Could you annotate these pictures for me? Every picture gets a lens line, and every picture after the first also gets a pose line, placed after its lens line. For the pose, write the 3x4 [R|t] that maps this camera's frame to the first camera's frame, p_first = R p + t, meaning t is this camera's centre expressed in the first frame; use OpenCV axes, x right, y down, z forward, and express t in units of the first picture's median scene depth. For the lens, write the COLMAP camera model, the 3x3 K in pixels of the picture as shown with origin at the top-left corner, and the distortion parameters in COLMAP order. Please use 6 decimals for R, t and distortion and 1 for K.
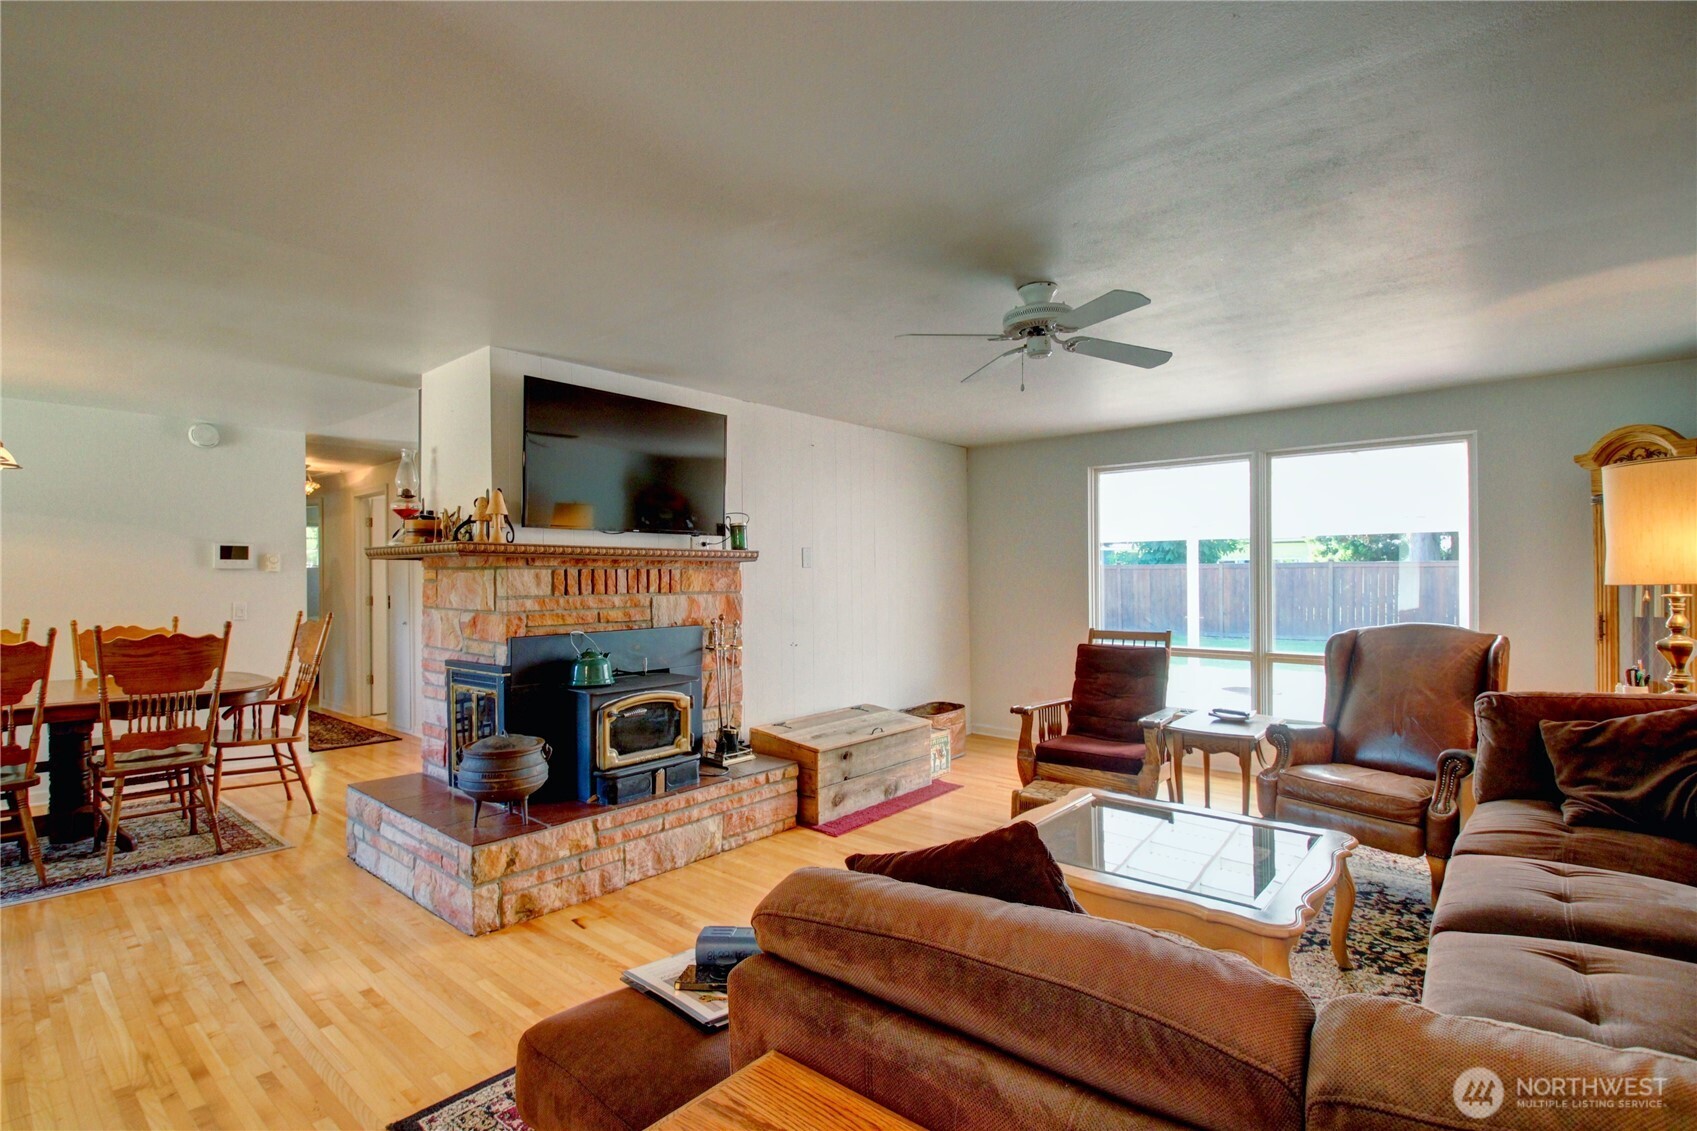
lens RADIAL K [[789.6, 0, 848.5], [0, 789.6, 565.5], [0, 0, 1]] dist [-0.037630, -0.000467]
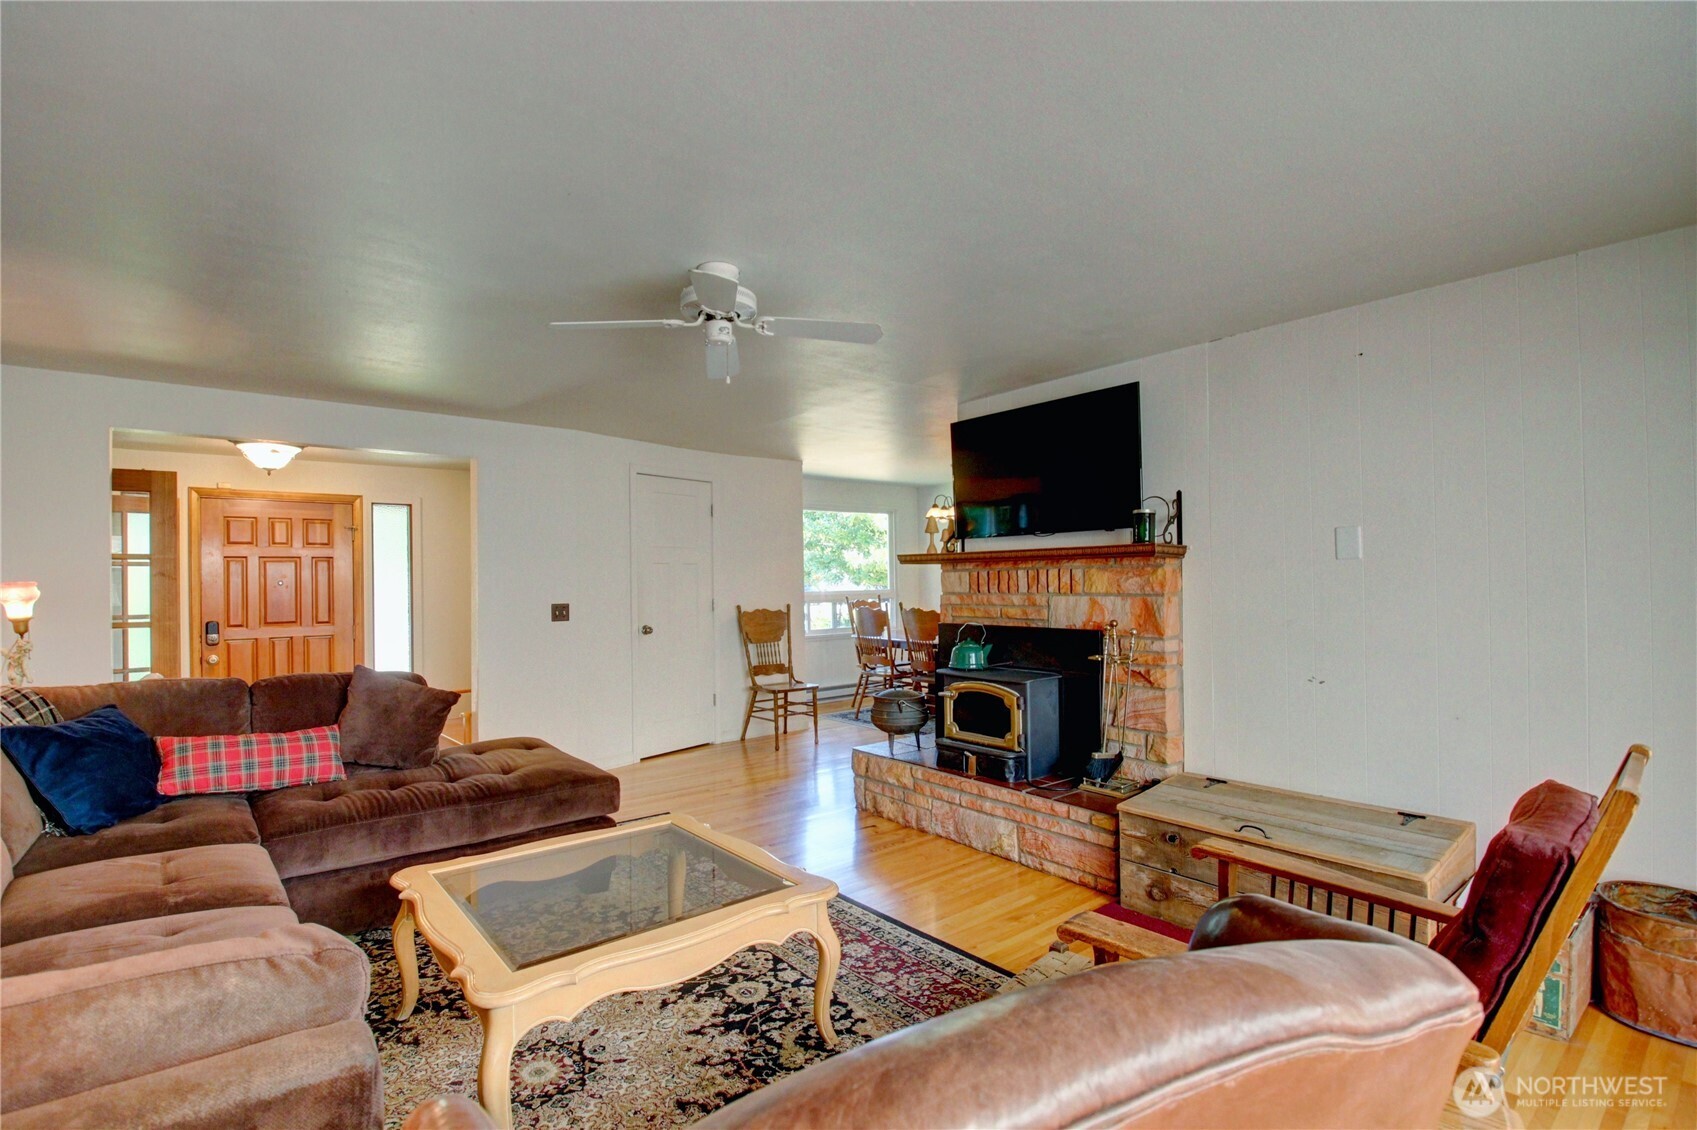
lens RADIAL K [[789.6, 0, 848.5], [0, 789.6, 565.0], [0, 0, 1]] dist [-0.037630, -0.000467]
pose [[-0.202776, -0.014252, -0.979121, 0.796353], [0.024224, 0.999515, -0.019565, 0.012460], [0.978925, -0.027686, -0.202332, 0.960628]]
